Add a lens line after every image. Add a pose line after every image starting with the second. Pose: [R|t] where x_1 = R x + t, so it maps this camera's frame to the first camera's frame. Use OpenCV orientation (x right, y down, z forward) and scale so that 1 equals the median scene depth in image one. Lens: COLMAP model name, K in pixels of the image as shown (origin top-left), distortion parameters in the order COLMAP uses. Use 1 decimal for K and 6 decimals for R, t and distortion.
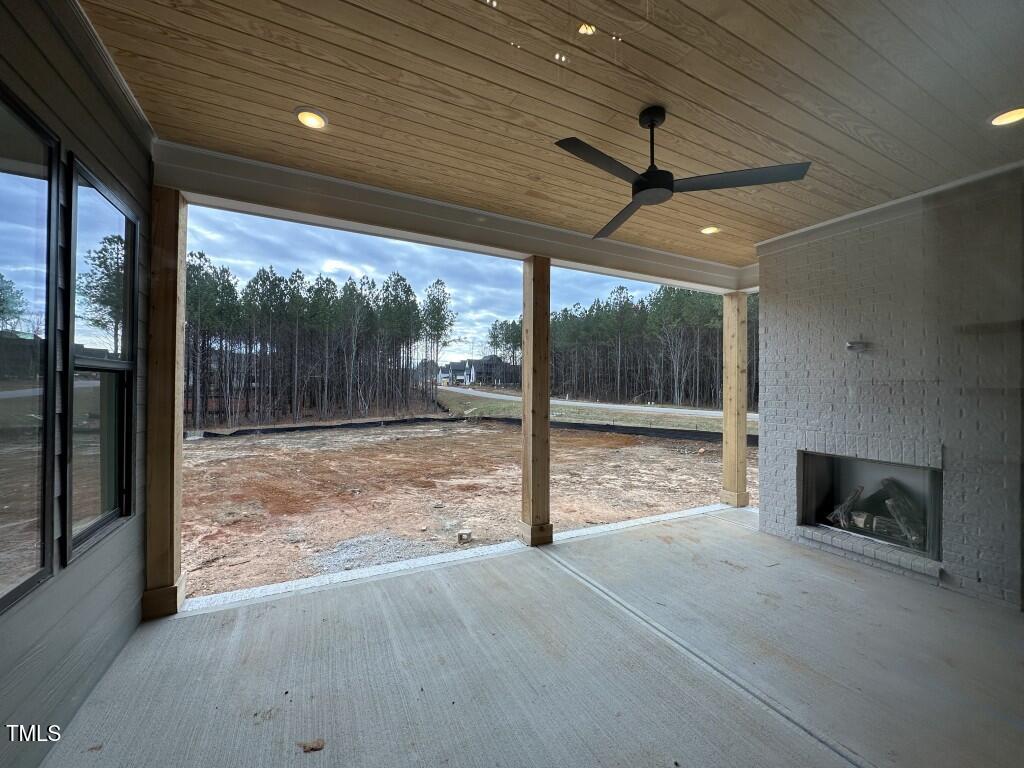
lens RADIAL K [[404.5, 0, 512.4], [0, 404.5, 385.6], [0, 0, 1]] dist [-0.001078, -0.000029]
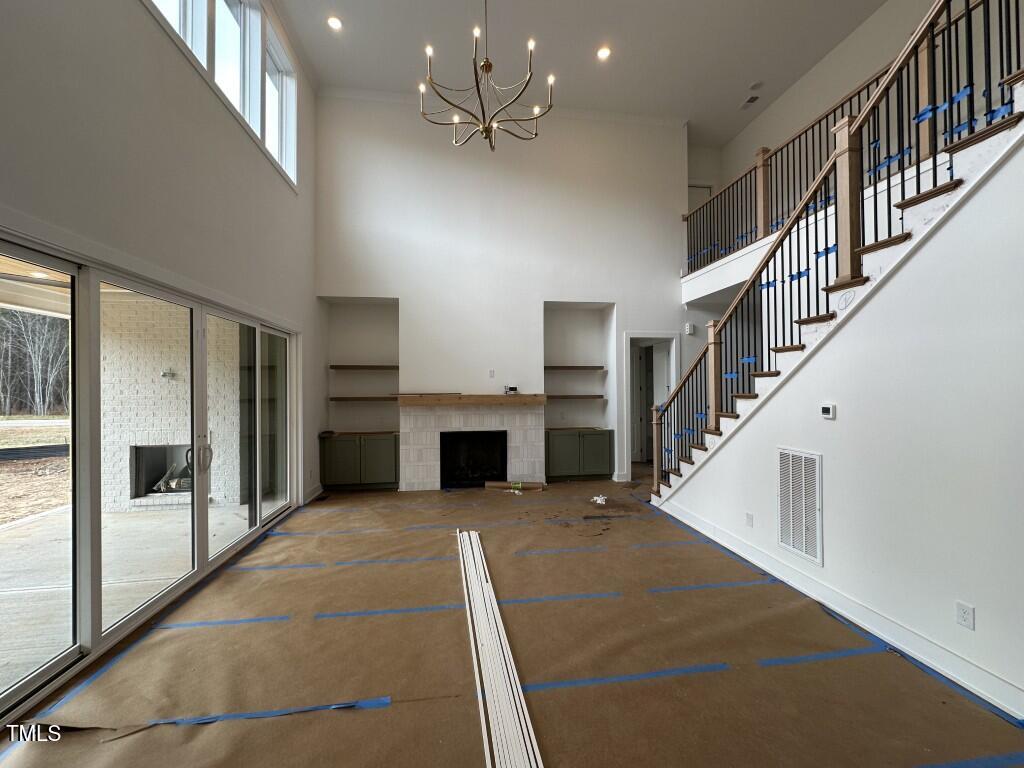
lens RADIAL K [[404.5, 0, 508.2], [0, 404.5, 384.9], [0, 0, 1]] dist [-0.001078, -0.000029]
pose [[0.323466, -0.005248, 0.946225, -0.049825], [0.005633, 0.999978, 0.003620, -0.012654], [-0.946223, 0.004159, 0.323488, -0.175398]]
